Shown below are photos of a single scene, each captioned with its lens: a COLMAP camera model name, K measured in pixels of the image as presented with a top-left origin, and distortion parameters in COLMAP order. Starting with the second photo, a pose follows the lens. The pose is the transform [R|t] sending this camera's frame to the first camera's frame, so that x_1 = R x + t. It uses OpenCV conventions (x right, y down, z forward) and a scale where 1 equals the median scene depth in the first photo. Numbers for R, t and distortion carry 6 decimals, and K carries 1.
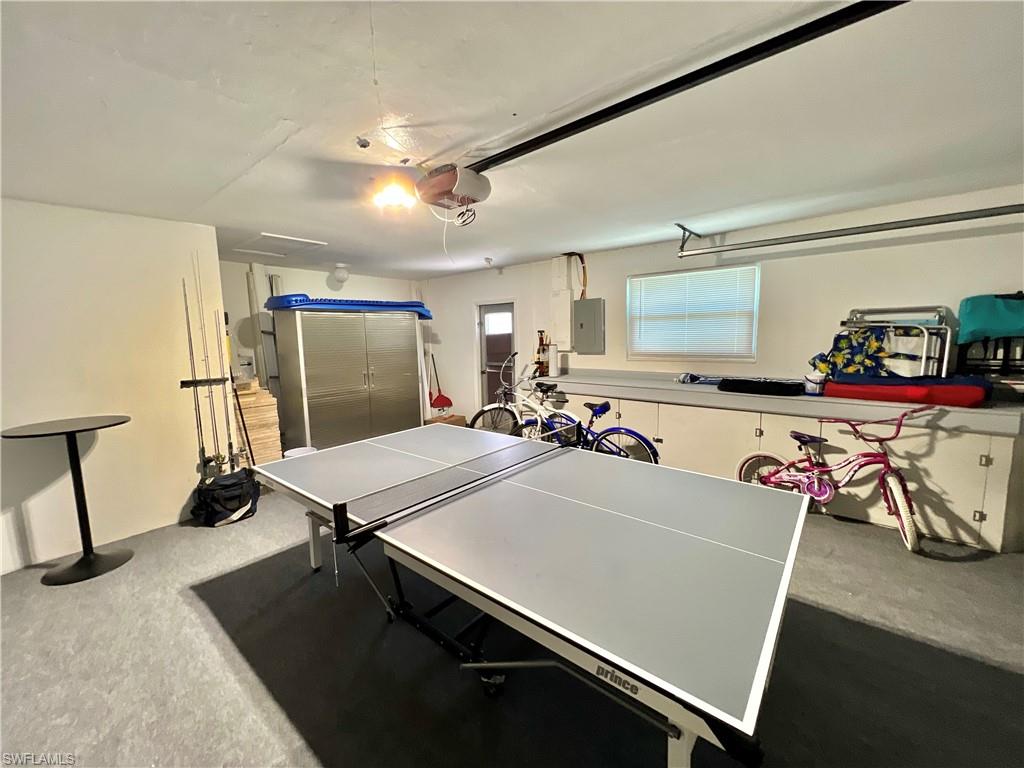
lens RADIAL K [[410.3, 0, 511.3], [0, 410.3, 386.8], [0, 0, 1]] dist [-0.001476, 0.000543]
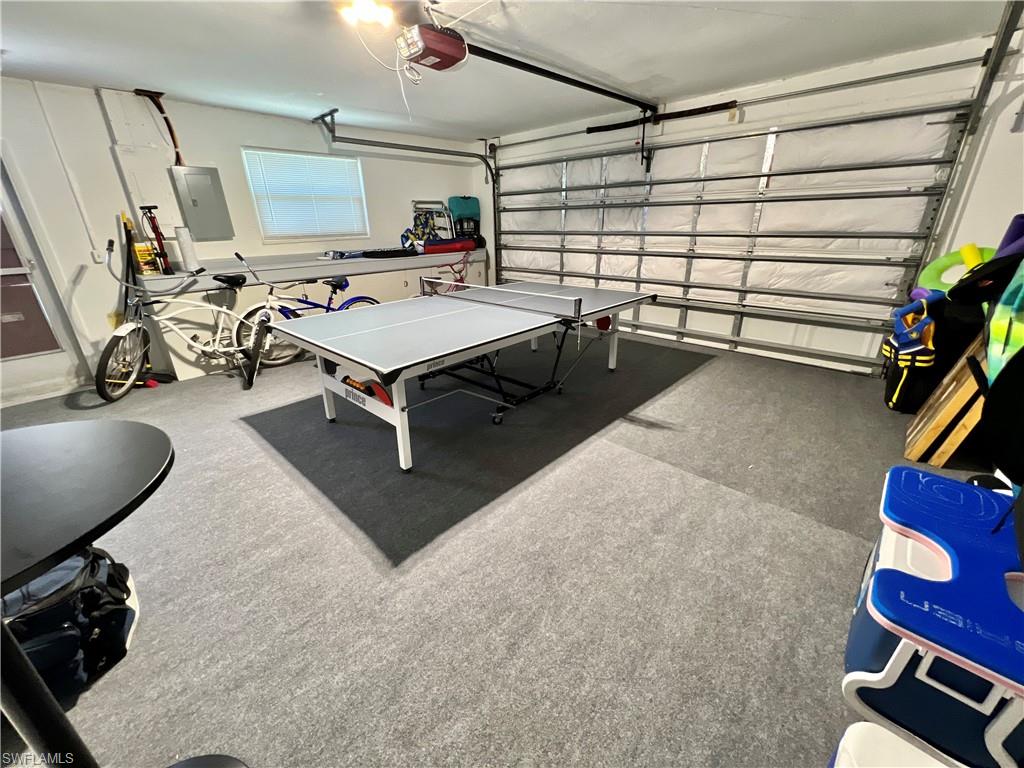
lens RADIAL K [[410.3, 0, 510.9], [0, 410.3, 384.3], [0, 0, 1]] dist [-0.001476, 0.000543]
pose [[0.062185, -0.351260, 0.934211, -1.024186], [0.147238, 0.929009, 0.339504, -0.001442], [-0.987144, 0.116439, 0.109489, 0.546182]]
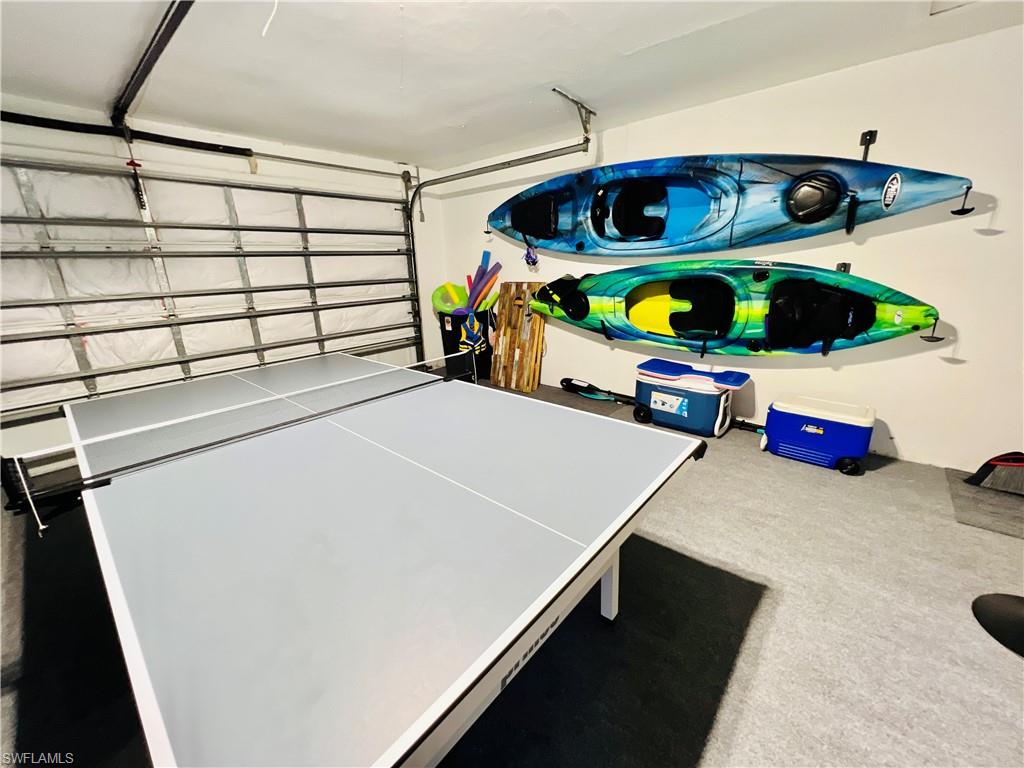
lens RADIAL K [[410.3, 0, 511.1], [0, 410.3, 381.0], [0, 0, 1]] dist [-0.001476, 0.000543]
pose [[-0.998697, 0.037486, 0.034633, -0.298300], [0.048306, 0.913266, 0.404490, -0.110039], [-0.016467, 0.405636, -0.913886, 1.181453]]
